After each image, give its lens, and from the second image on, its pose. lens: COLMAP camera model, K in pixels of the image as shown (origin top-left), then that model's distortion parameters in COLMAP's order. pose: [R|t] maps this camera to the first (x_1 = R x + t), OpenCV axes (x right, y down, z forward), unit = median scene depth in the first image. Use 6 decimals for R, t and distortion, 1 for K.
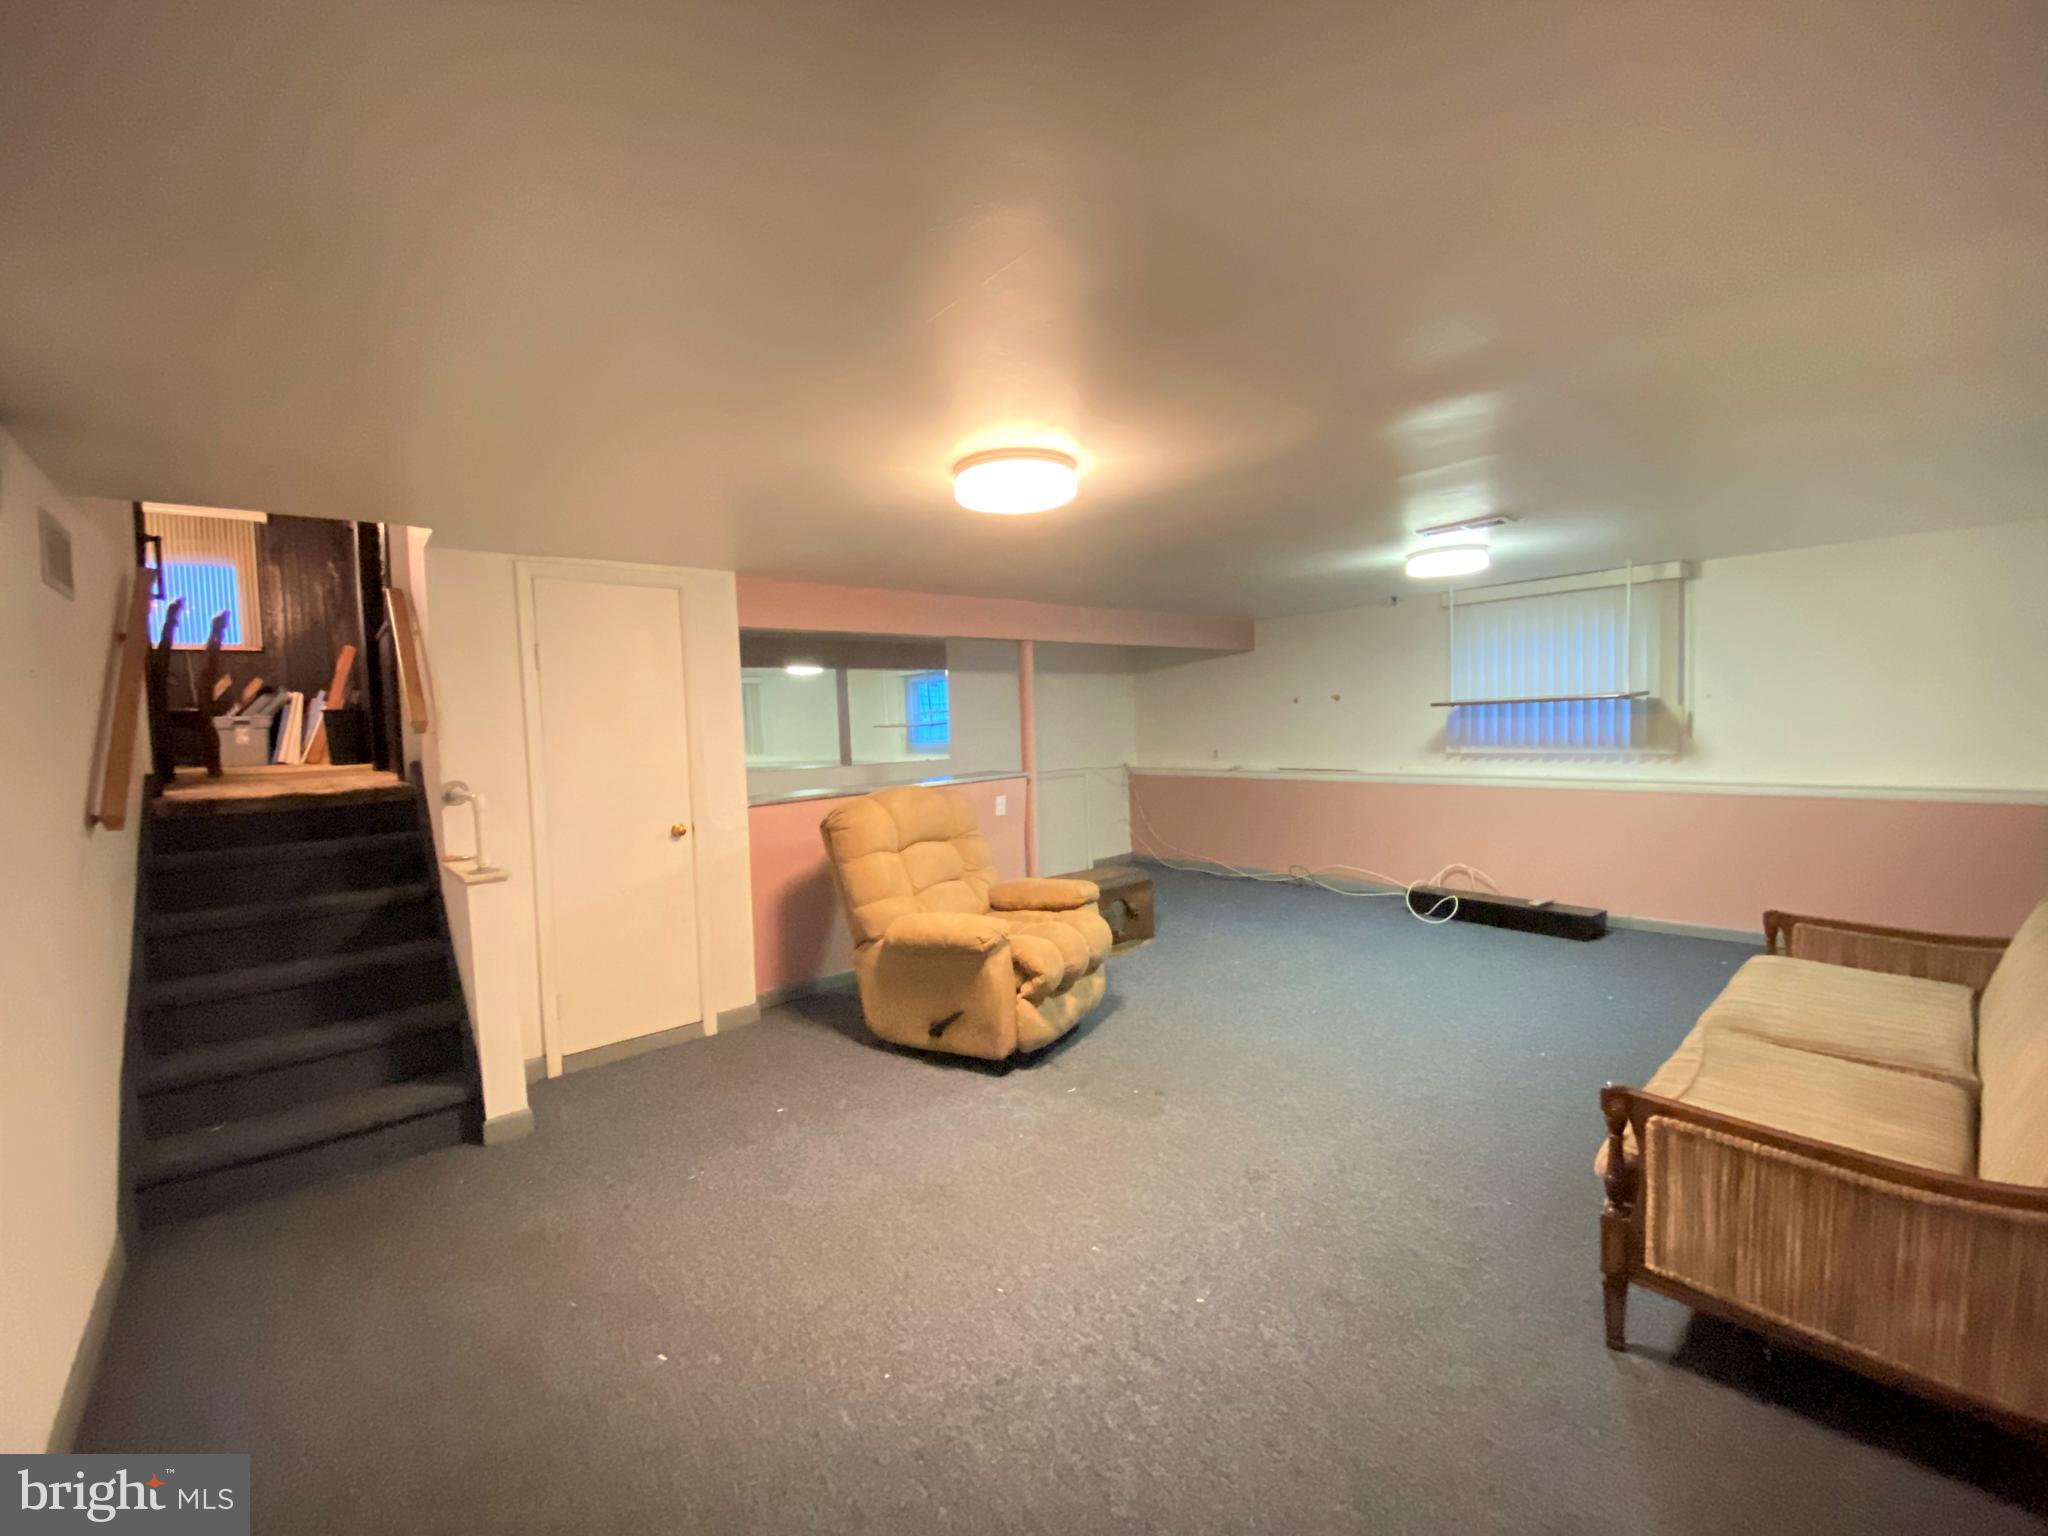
lens RADIAL K [[827.8, 0, 1008.9], [0, 827.8, 766.4], [0, 0, 1]] dist [-0.001275, -0.001240]
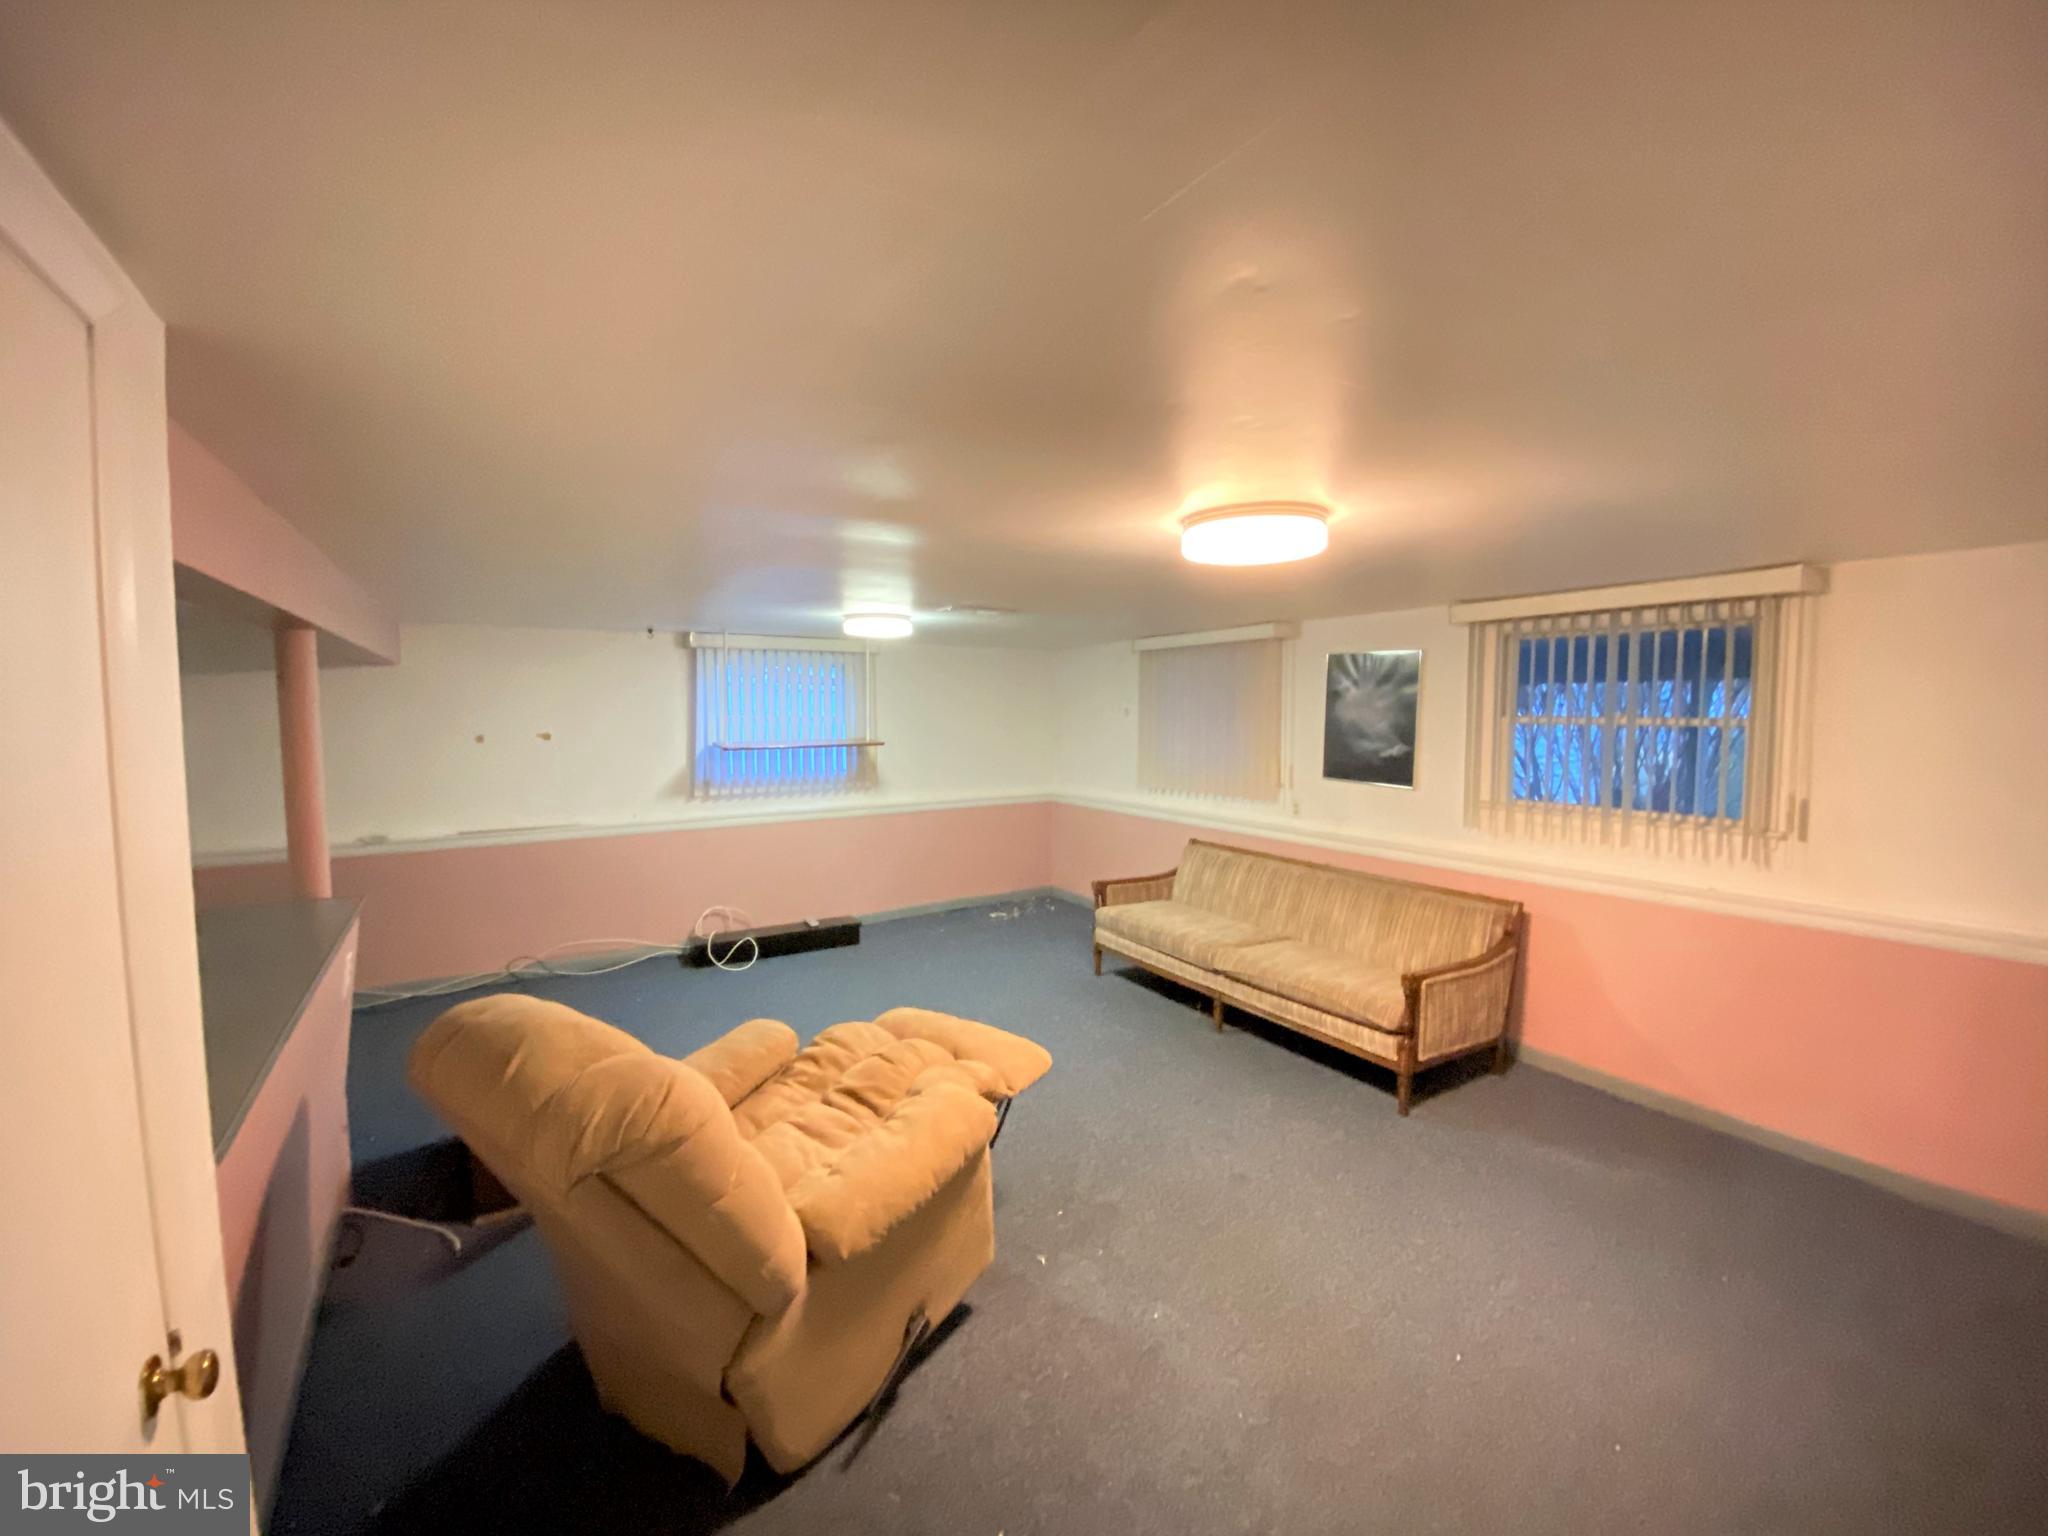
lens RADIAL K [[827.8, 0, 1011.3], [0, 827.8, 763.1], [0, 0, 1]] dist [-0.001275, -0.001240]
pose [[0.191359, -0.030477, 0.981047, -0.424448], [0.065540, 0.997684, 0.018210, -0.058635], [-0.979330, 0.060813, 0.192913, 0.519991]]
